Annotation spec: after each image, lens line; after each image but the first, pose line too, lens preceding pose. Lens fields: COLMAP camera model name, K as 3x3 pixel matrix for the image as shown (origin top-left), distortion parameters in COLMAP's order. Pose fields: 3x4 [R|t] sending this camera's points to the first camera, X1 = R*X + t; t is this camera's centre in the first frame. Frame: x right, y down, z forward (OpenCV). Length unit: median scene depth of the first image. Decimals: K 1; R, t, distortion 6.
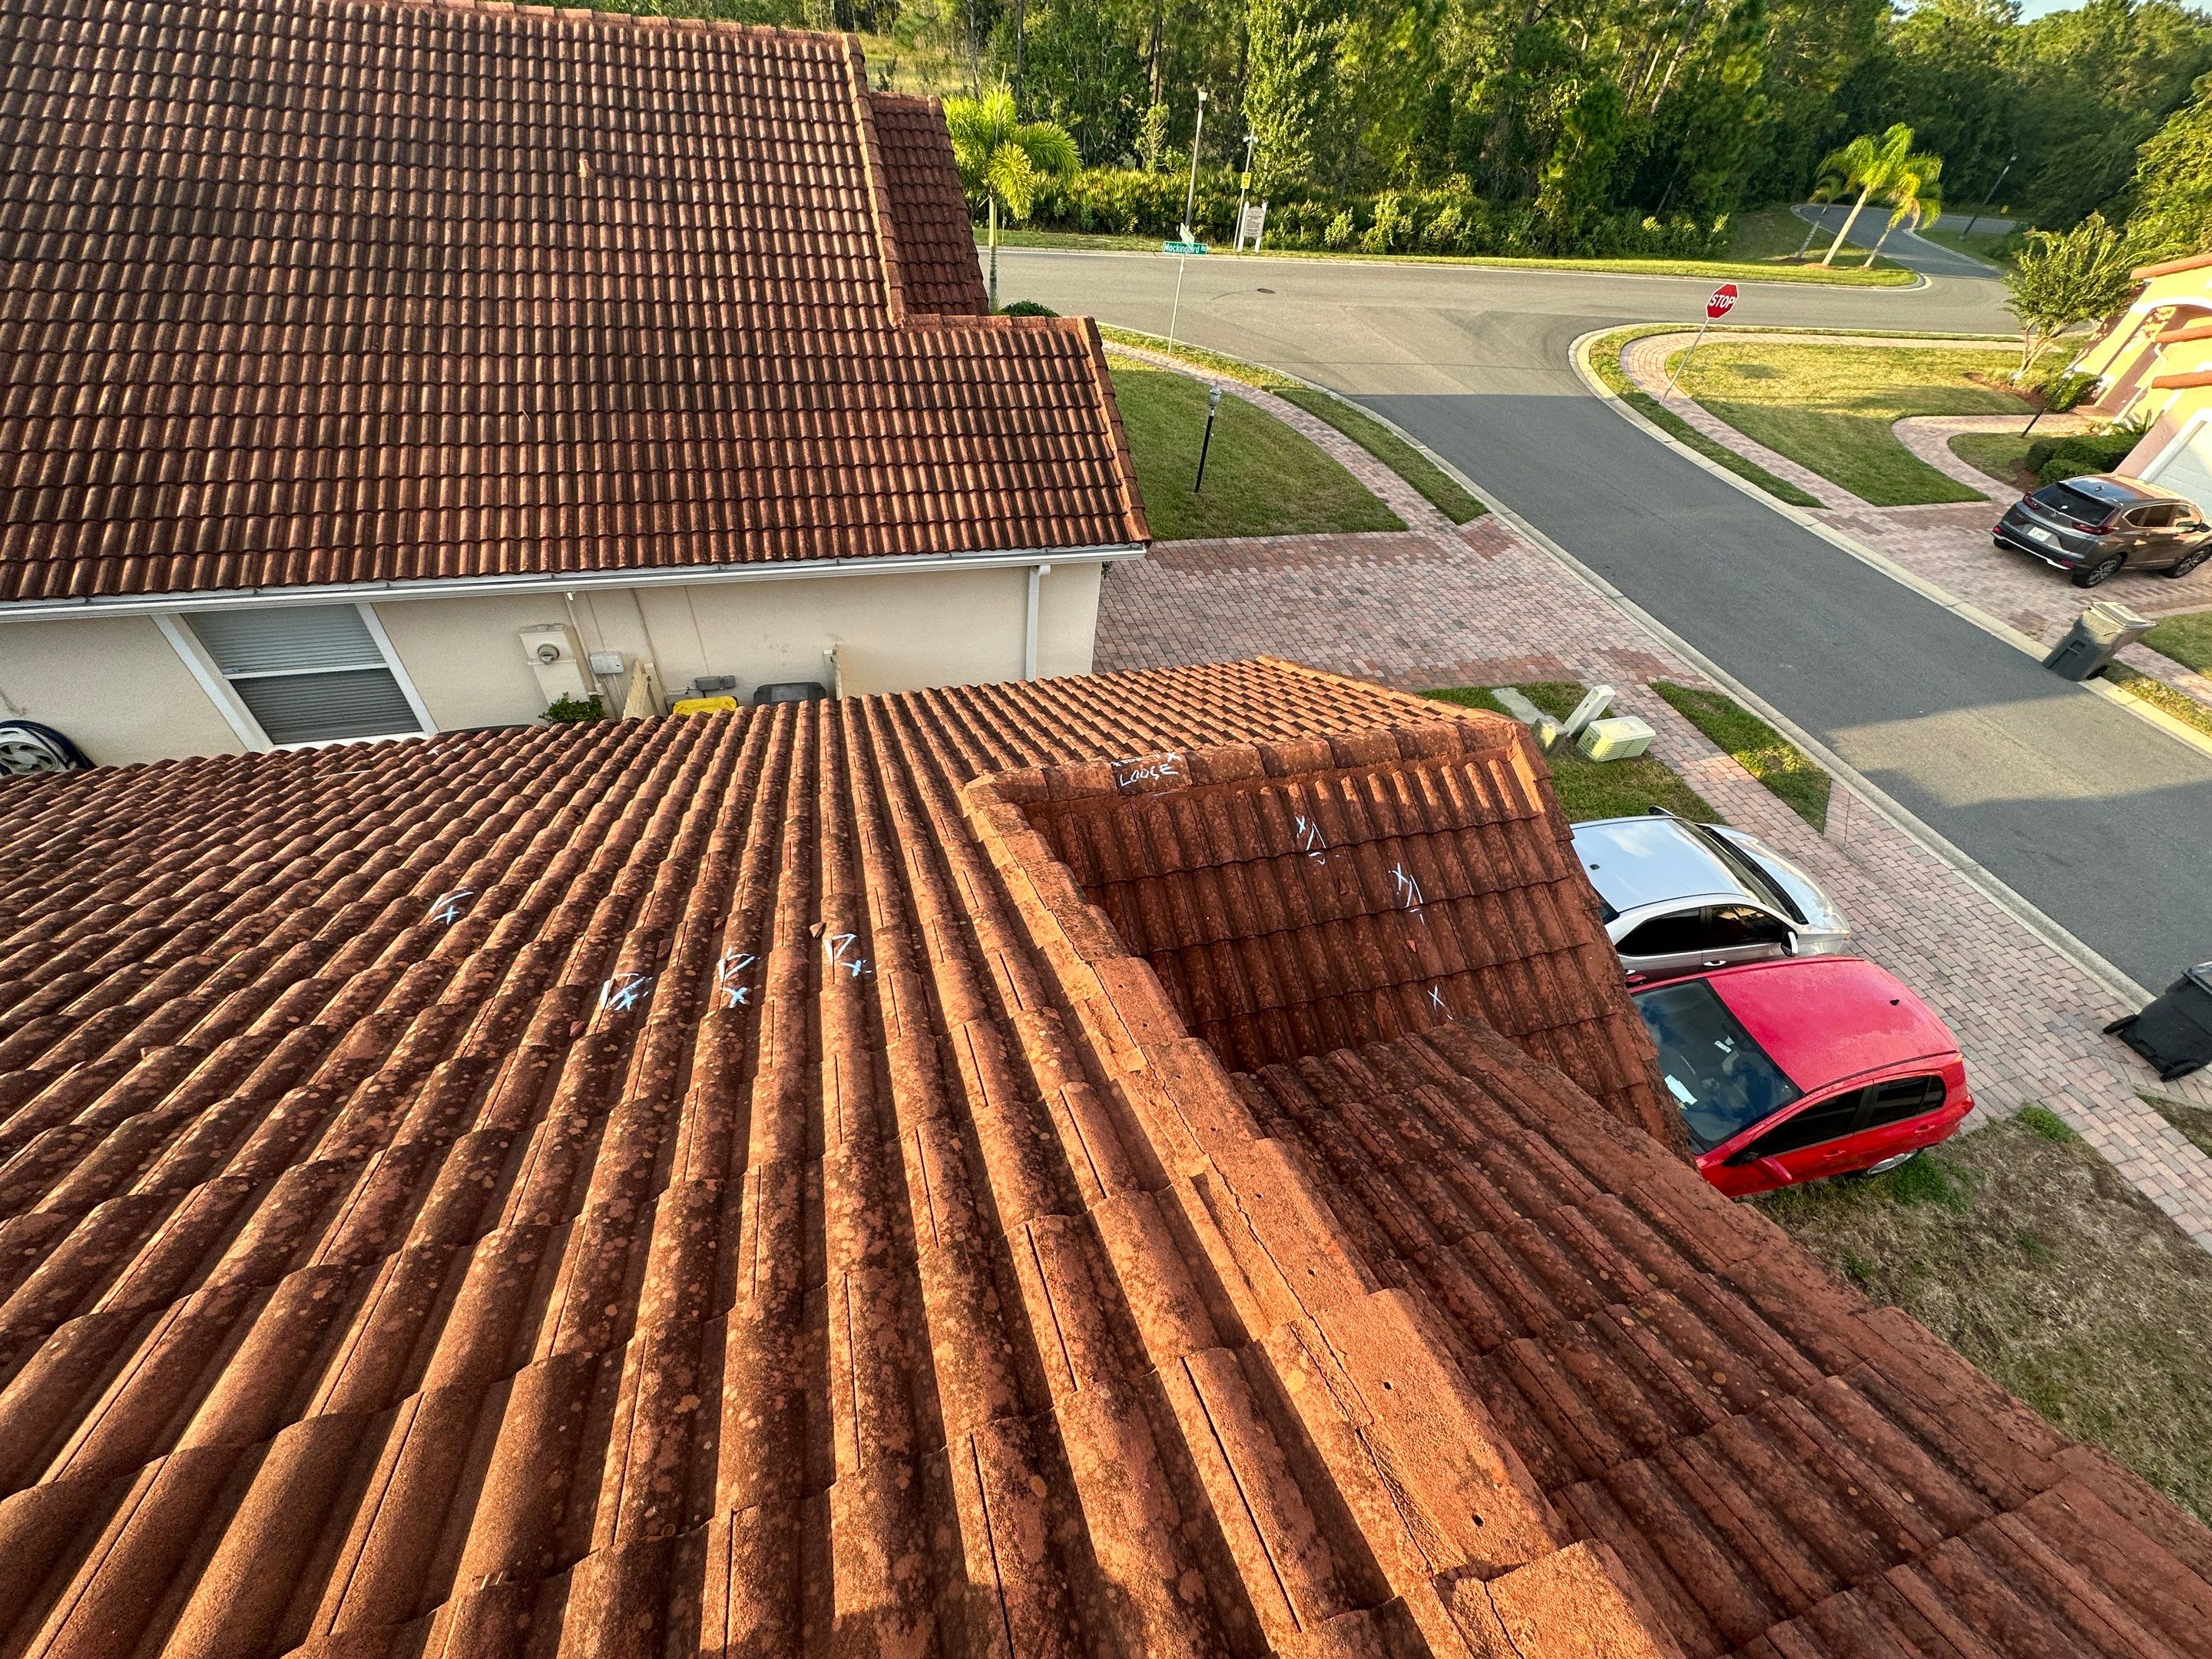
lens RADIAL K [[889.5, 0, 1097.9], [0, 889.5, 827.7], [0, 0, 1]] dist [-0.001669, 0.000272]
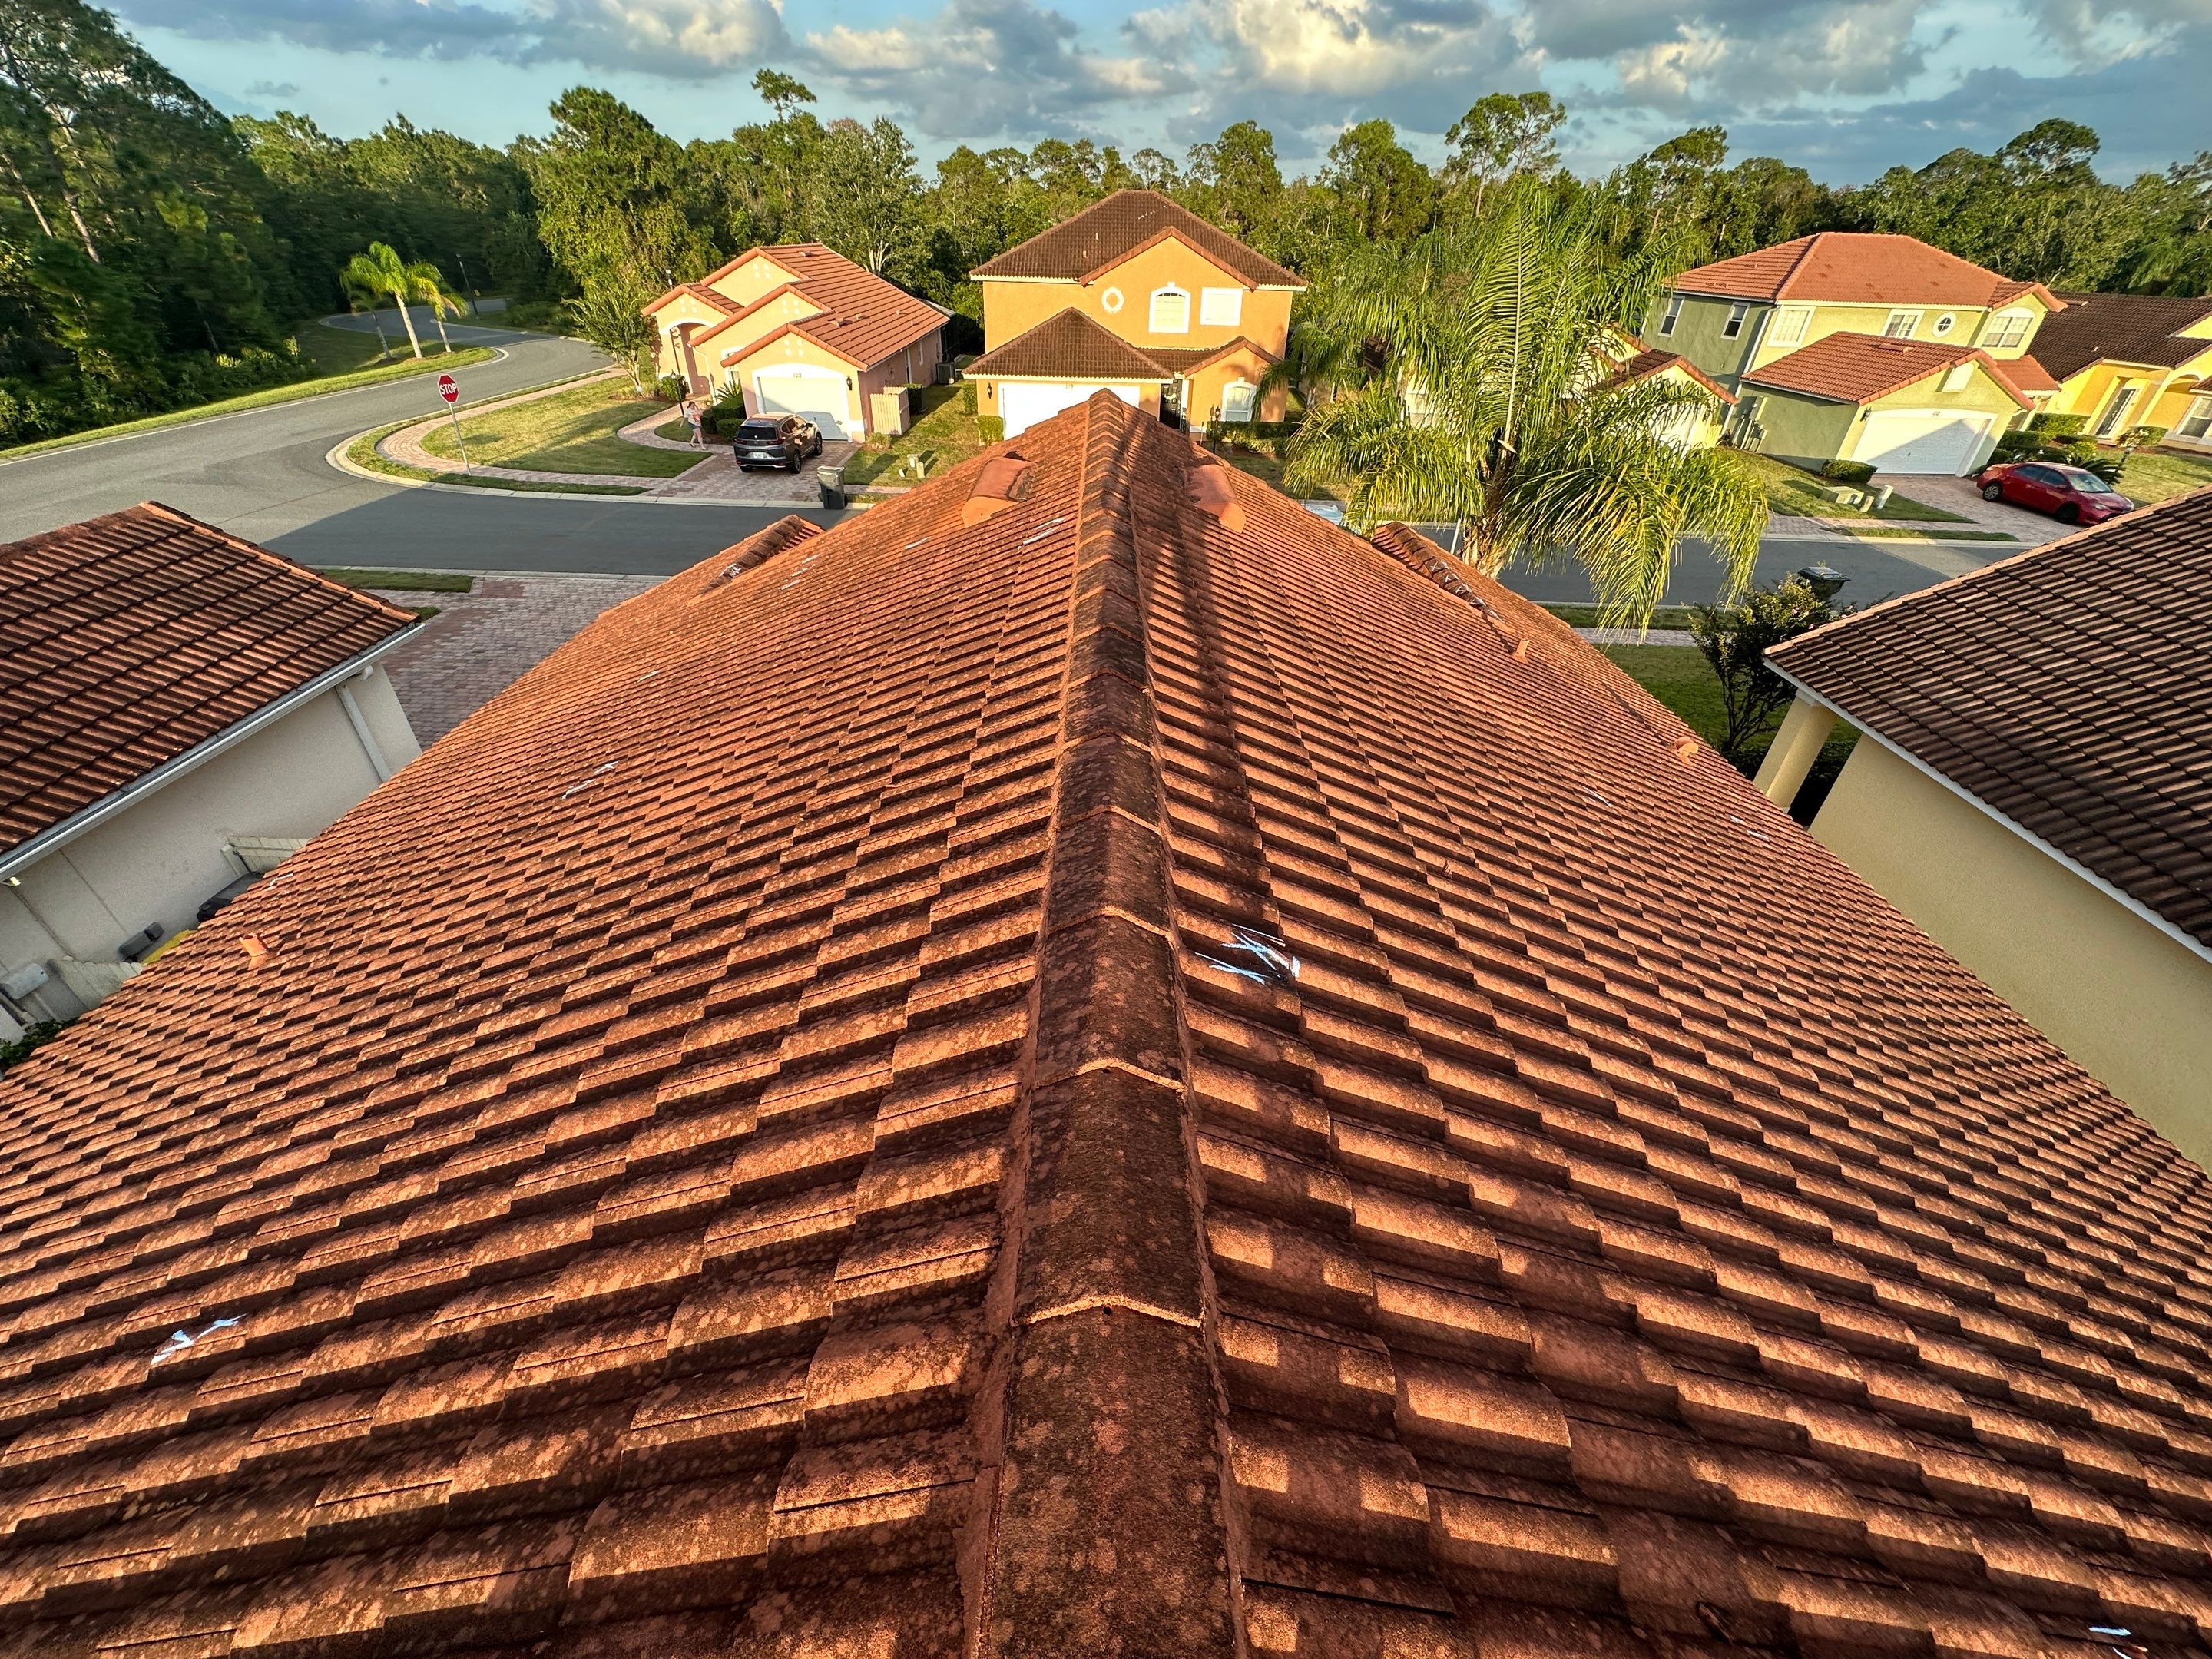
lens RADIAL K [[889.5, 0, 1112.7], [0, 889.5, 827.8], [0, 0, 1]] dist [-0.001669, 0.000272]
pose [[0.280276, -0.604552, 0.745629, -0.410869], [0.663116, 0.683570, 0.304974, 0.077199], [-0.694063, 0.408961, 0.592476, -0.156940]]
